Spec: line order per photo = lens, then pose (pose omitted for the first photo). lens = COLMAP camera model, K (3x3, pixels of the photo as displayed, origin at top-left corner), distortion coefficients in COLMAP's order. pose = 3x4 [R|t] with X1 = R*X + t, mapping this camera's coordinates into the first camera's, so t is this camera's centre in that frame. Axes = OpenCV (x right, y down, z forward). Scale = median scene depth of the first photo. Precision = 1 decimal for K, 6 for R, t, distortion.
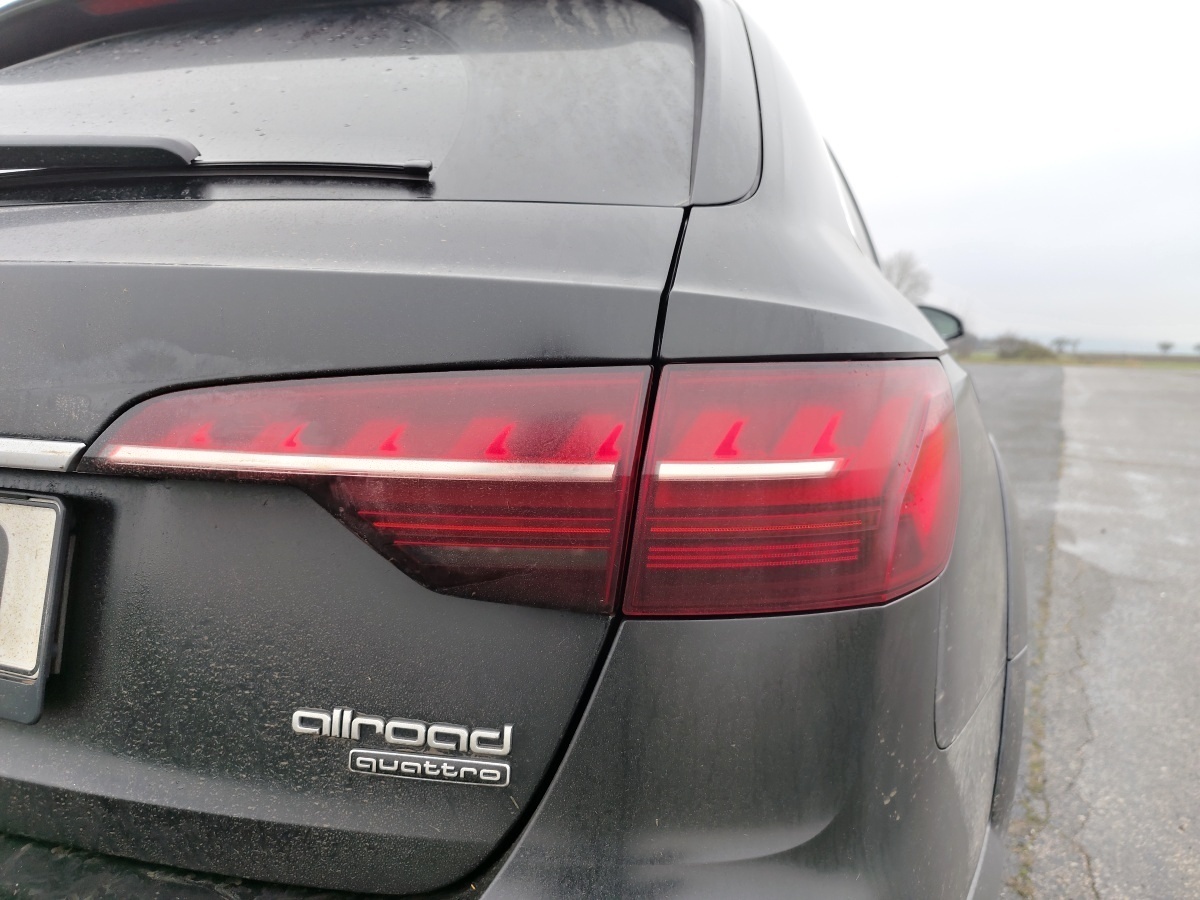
lens RADIAL K [[809.0, 0, 591.0], [0, 809.0, 456.8], [0, 0, 1]] dist [-0.010397, -0.003592]
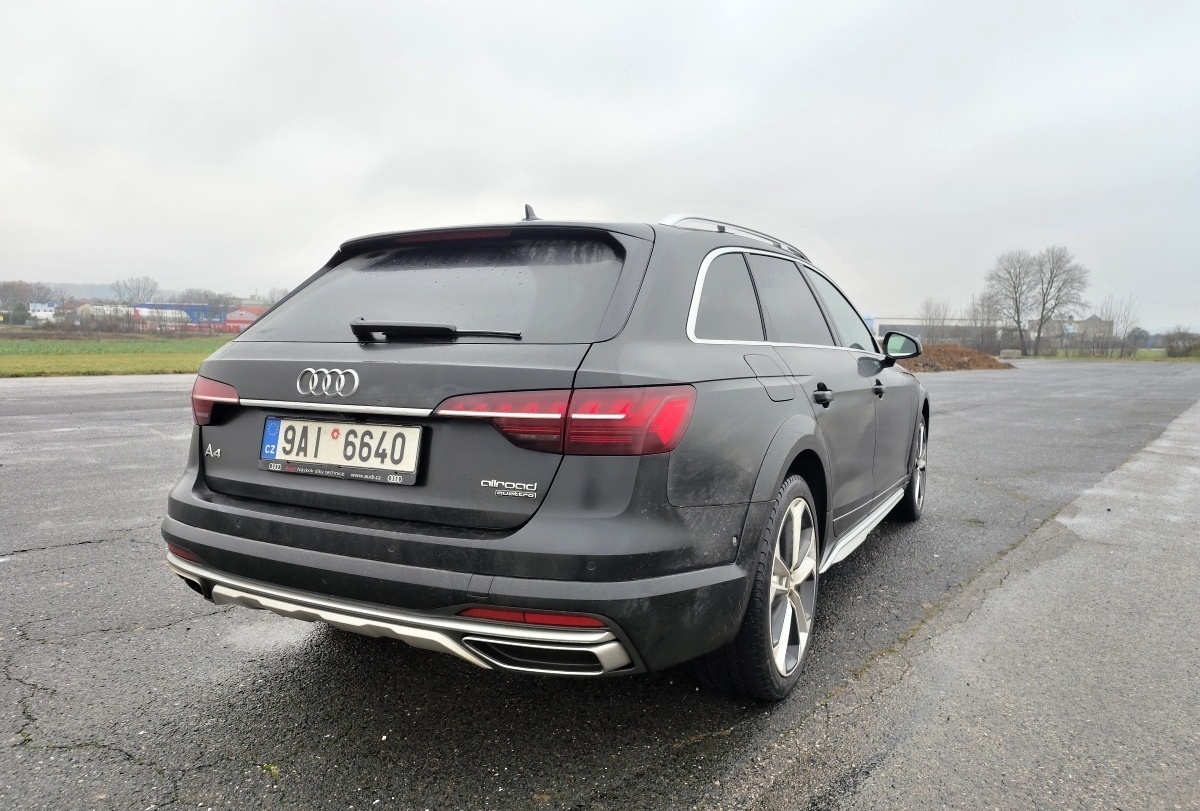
lens RADIAL K [[859.1, 0, 603.6], [0, 859.1, 405.8], [0, 0, 1]] dist [0.001356, -0.001243]
pose [[0.986942, -0.002534, -0.161055, 0.874642], [-0.008042, 0.997854, -0.064980, 0.229245], [0.160874, 0.065427, 0.984804, -2.996646]]
